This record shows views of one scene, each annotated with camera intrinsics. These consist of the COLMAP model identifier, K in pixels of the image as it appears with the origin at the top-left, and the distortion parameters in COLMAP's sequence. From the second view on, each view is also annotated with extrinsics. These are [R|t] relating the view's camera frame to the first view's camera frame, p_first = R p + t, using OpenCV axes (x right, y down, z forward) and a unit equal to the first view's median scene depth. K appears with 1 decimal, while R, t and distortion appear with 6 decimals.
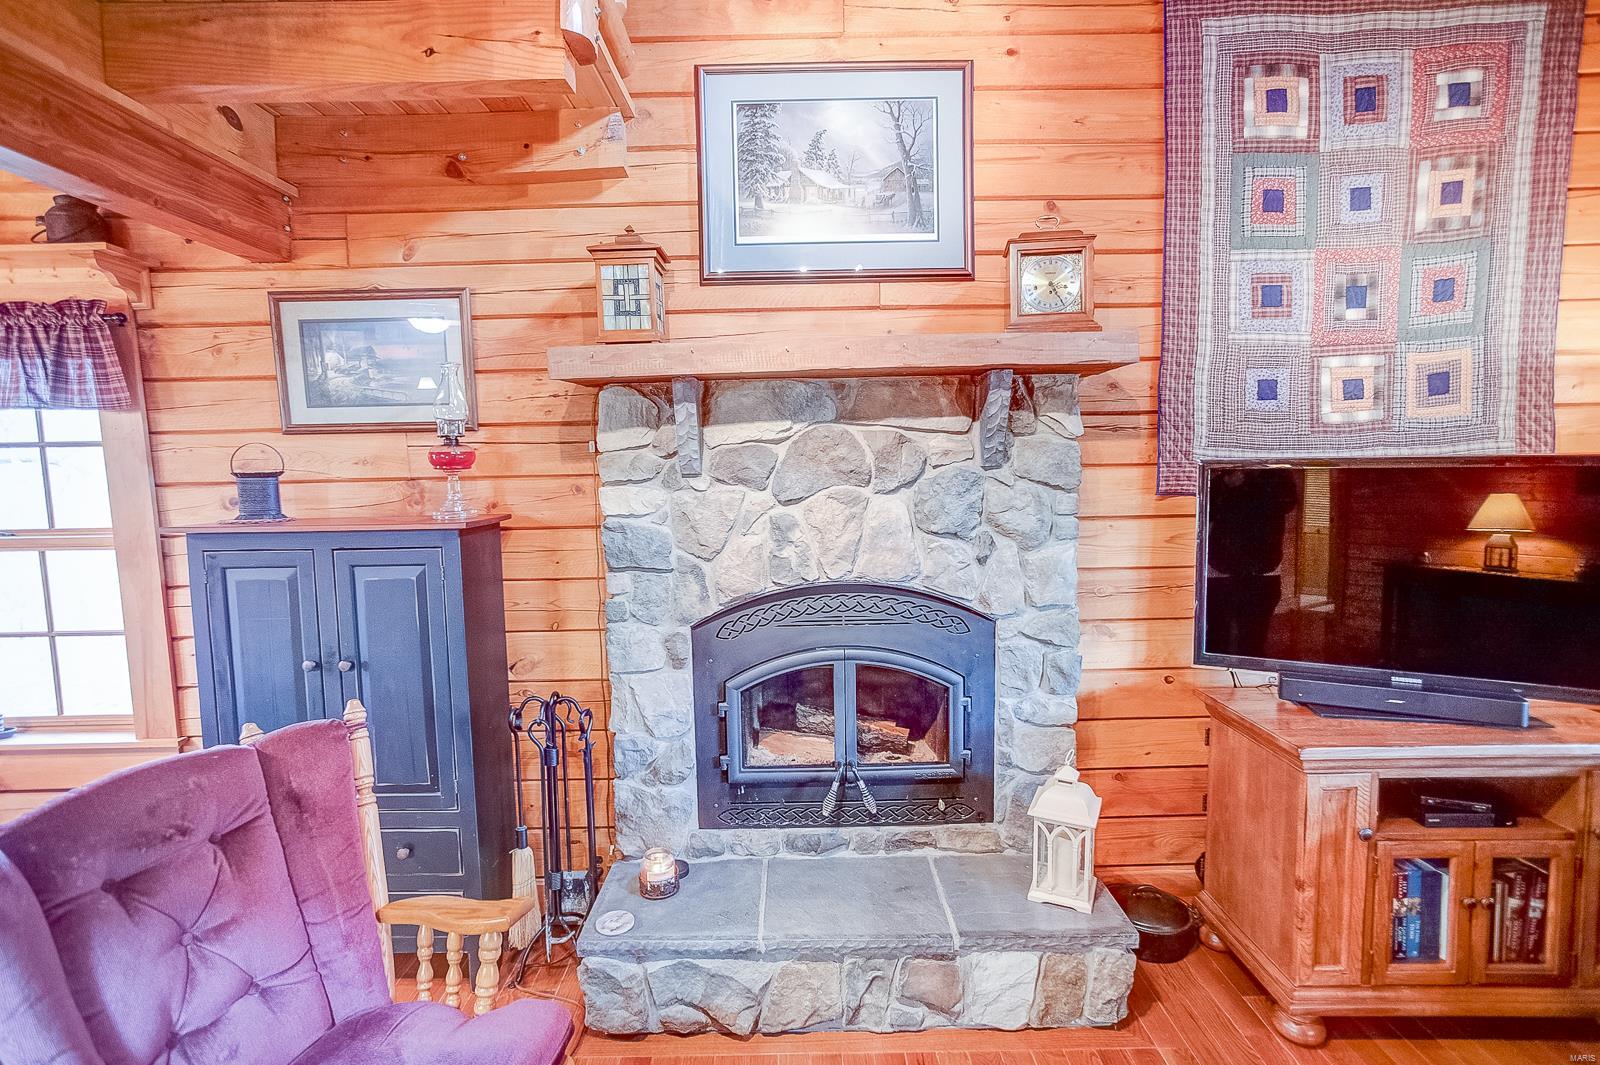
lens RADIAL K [[772.5, 0, 800.5], [0, 772.5, 523.9], [0, 0, 1]] dist [-0.039718, 0.023349]
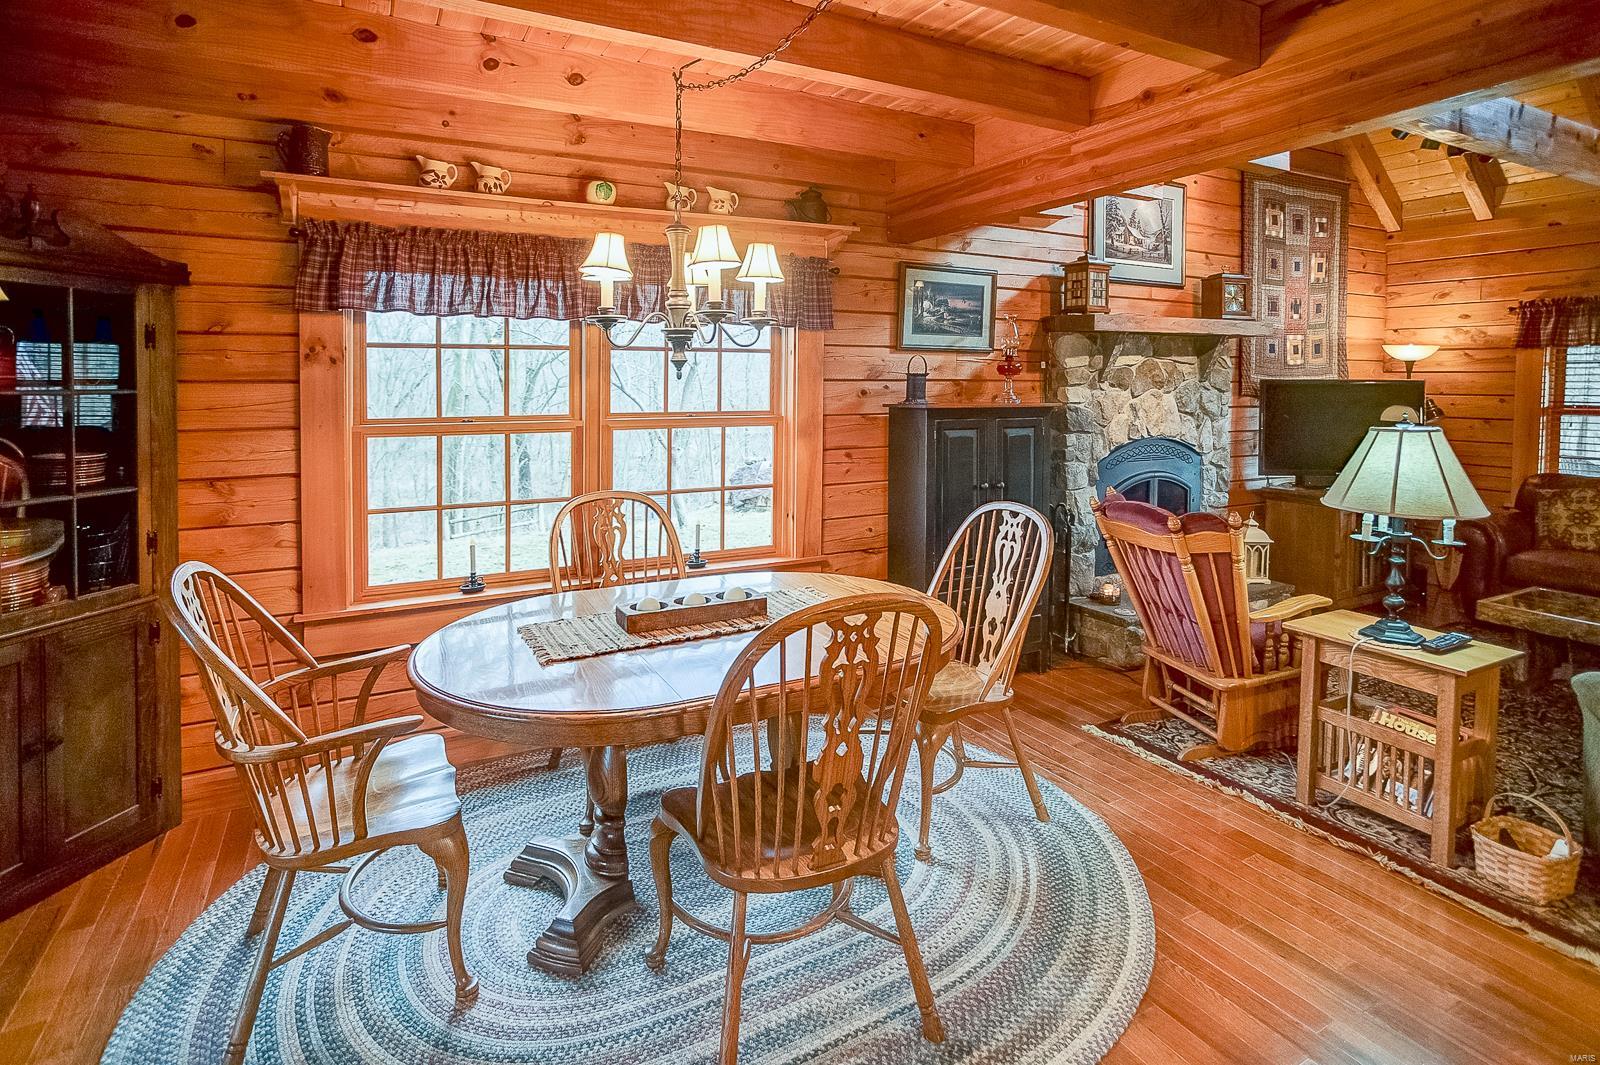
lens RADIAL K [[814.5, 0, 780.3], [0, 814.5, 400.9], [0, 0, 1]] dist [-0.045072, 0.028739]
pose [[0.885633, 0.010453, 0.464269, -1.718524], [0.019832, 0.997983, -0.060301, 0.085416], [-0.463963, 0.062612, 0.883639, -0.372041]]
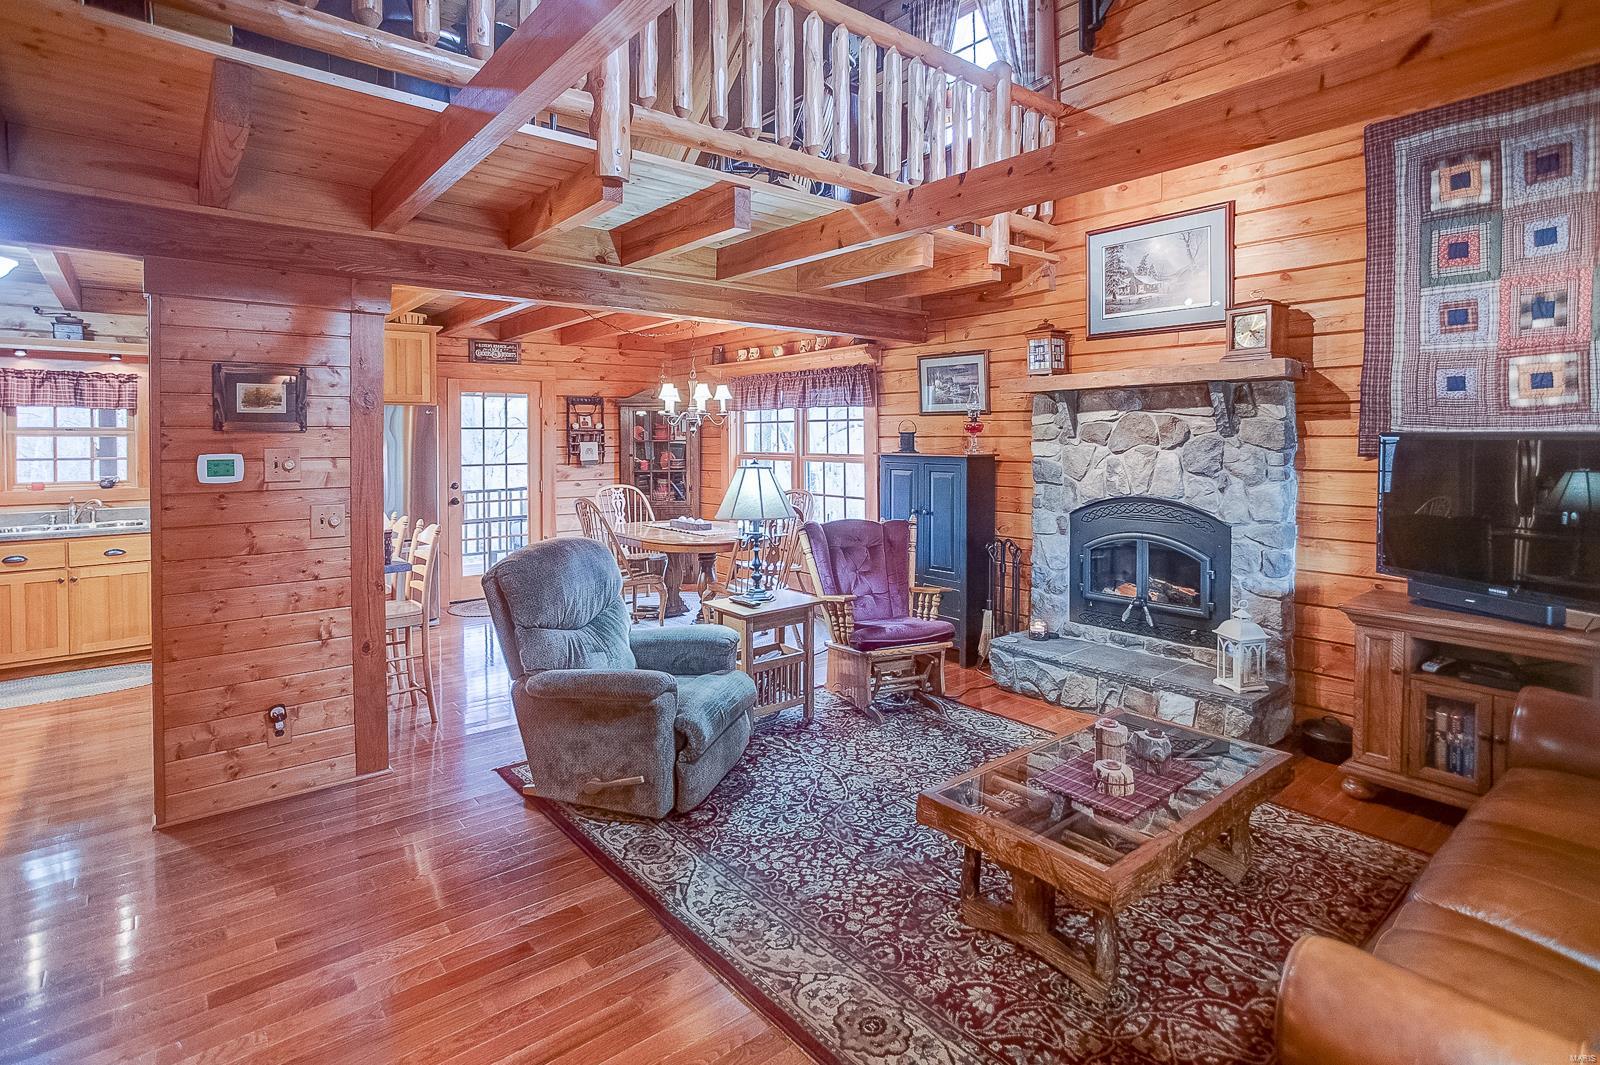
lens RADIAL K [[800.2, 0, 785.4], [0, 800.2, 452.3], [0, 0, 1]] dist [-0.040145, 0.031926]
pose [[0.624920, 0.033493, -0.779970, 0.988560], [-0.075124, 0.997023, -0.017376, 0.066285], [0.777066, 0.069453, 0.625576, -0.849273]]
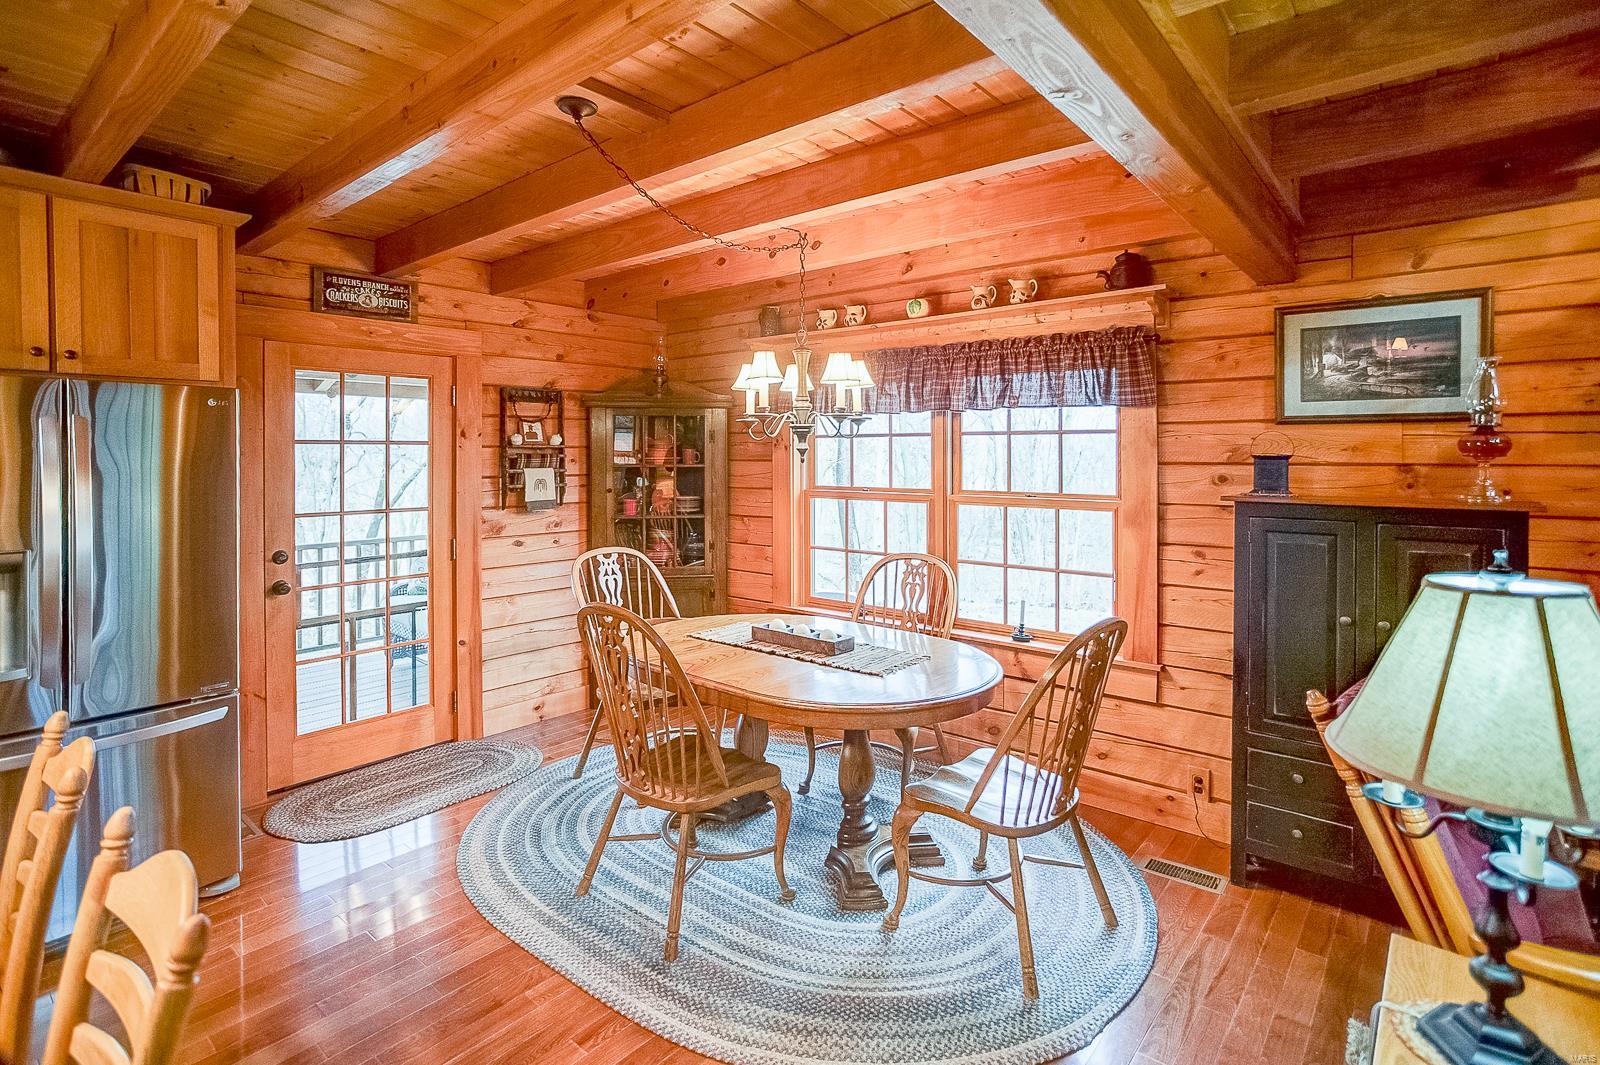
lens RADIAL K [[791.5, 0, 792.5], [0, 791.5, 465.6], [0, 0, 1]] dist [-0.037575, 0.023788]
pose [[0.758610, 0.029384, -0.650882, -0.463872], [-0.072124, 0.996630, -0.039069, 0.051047], [0.647540, 0.076582, 0.758173, -0.429770]]
